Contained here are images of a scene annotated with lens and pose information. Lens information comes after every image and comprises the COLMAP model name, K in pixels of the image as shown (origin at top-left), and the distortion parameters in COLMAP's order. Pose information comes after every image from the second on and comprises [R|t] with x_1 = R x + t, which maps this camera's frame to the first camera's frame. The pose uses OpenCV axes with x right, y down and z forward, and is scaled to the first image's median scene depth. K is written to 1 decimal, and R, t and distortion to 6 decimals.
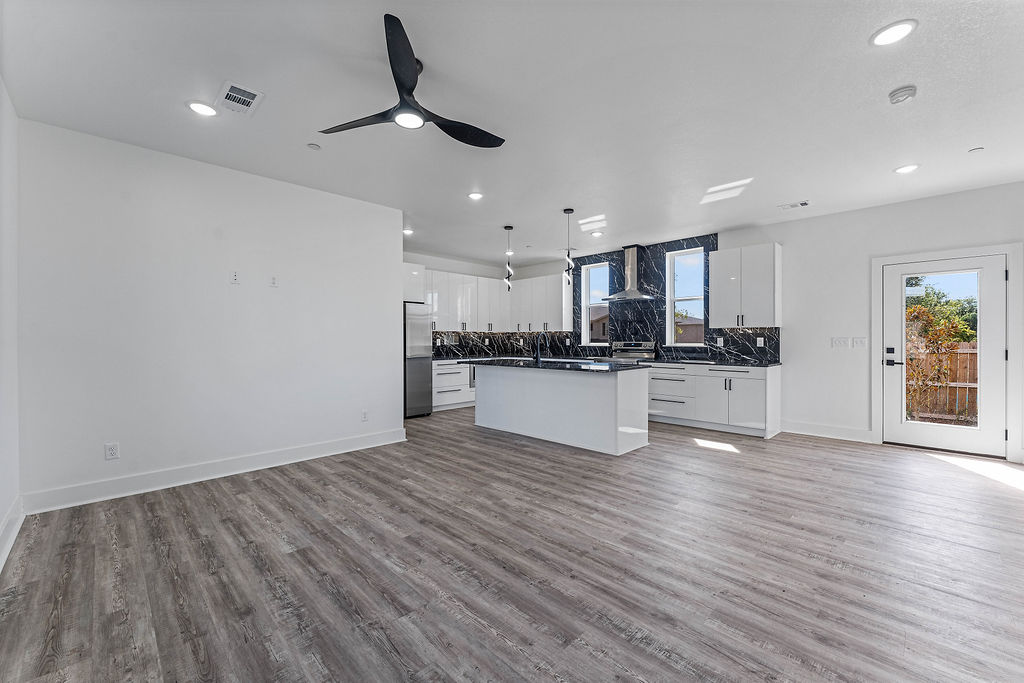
lens RADIAL K [[410.6, 0, 512.0], [0, 410.6, 341.5], [0, 0, 1]] dist [0.000092, 0.000052]
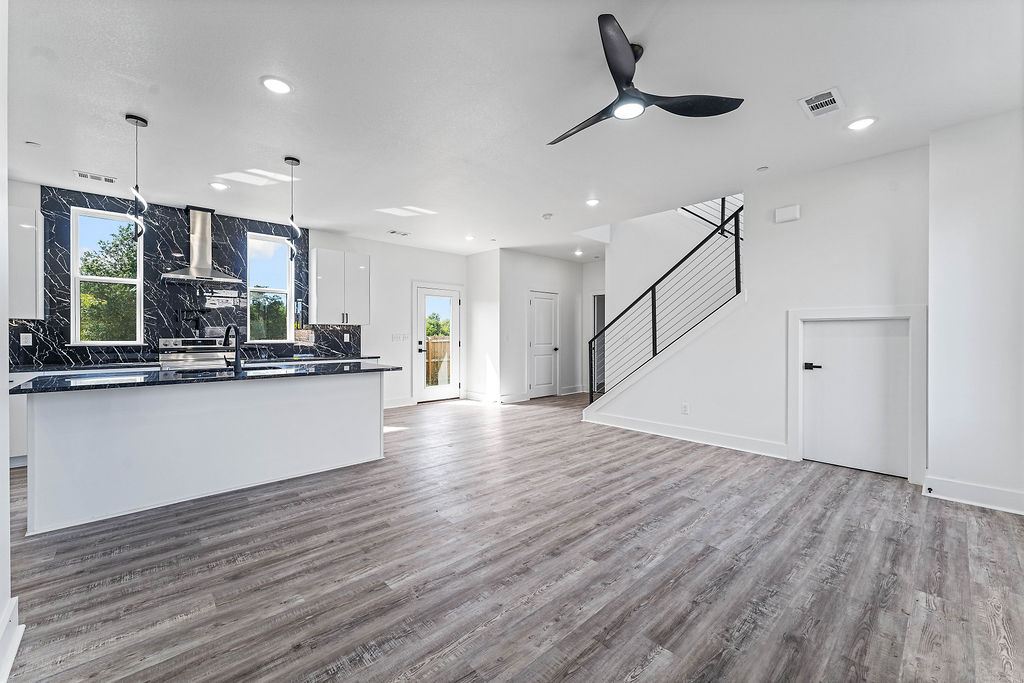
lens RADIAL K [[412.7, 0, 499.8], [0, 412.7, 336.7], [0, 0, 1]] dist [-0.000317, -0.000030]
pose [[0.049167, -0.000658, 0.998790, -0.845471], [0.003032, 0.999995, 0.000510, -0.001661], [-0.998786, 0.003003, 0.049169, 0.854200]]
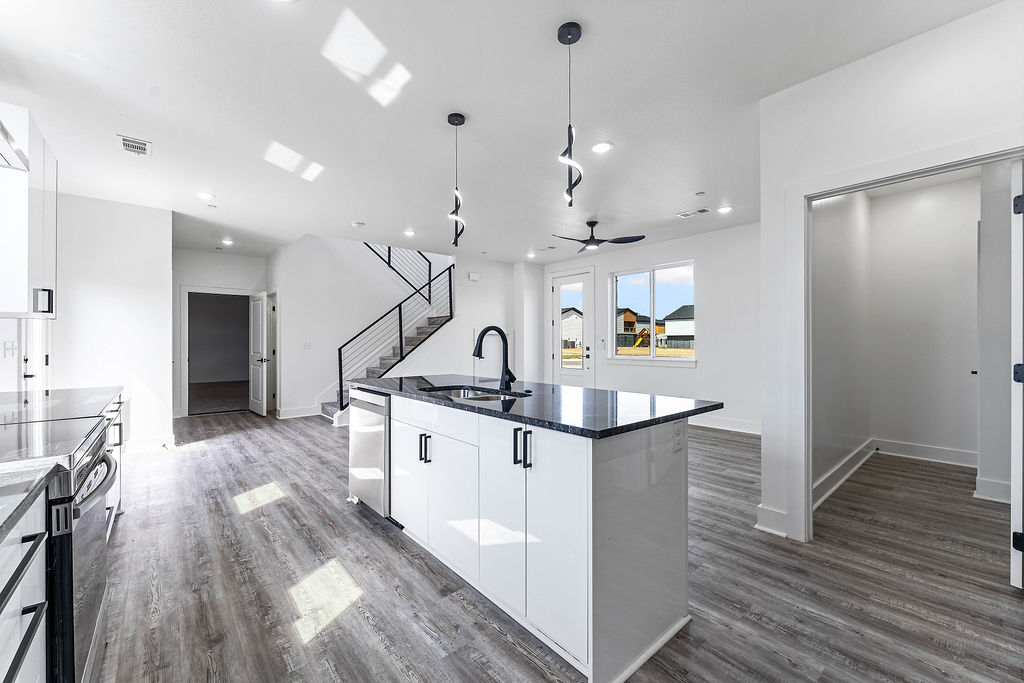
lens RADIAL K [[410.6, 0, 512.0], [0, 410.6, 341.5], [0, 0, 1]] dist [0.000092, 0.000052]
pose [[-0.997781, 0.005246, 0.066371, 0.034900], [0.005317, 0.999985, 0.000889, -0.005495], [-0.066366, 0.001240, -0.997795, 2.269096]]
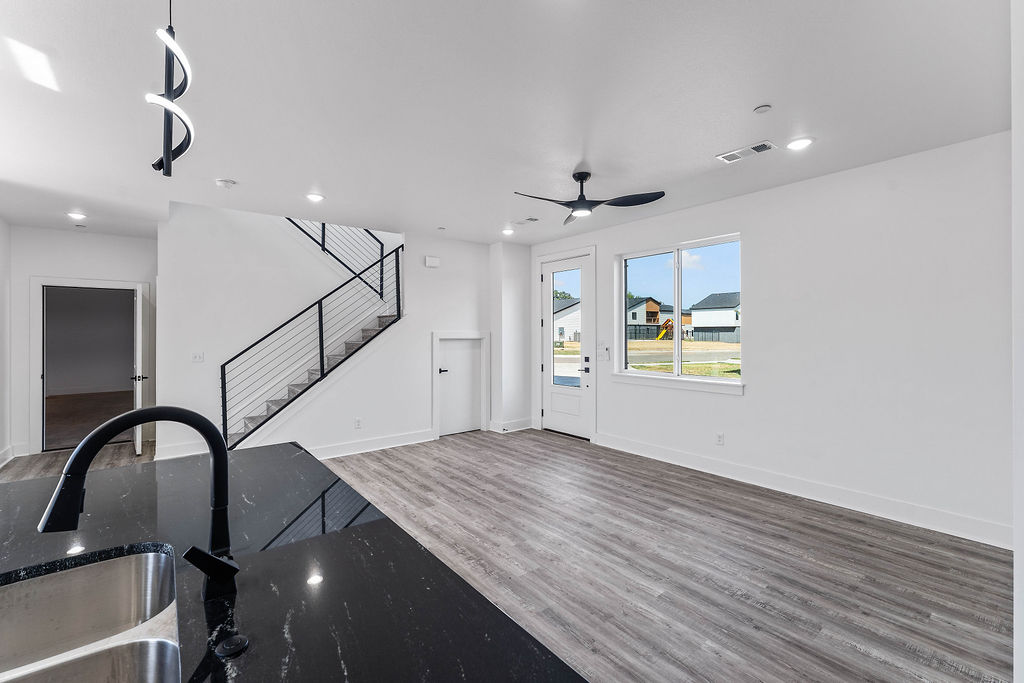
lens RADIAL K [[432.0, 0, 509.4], [0, 432.0, 333.6], [0, 0, 1]] dist [-0.002020, -0.000007]
pose [[-0.994140, 0.006024, 0.107934, -0.105589], [0.006533, 0.999969, 0.004362, -0.072861], [-0.107904, 0.005042, -0.994149, 1.755600]]
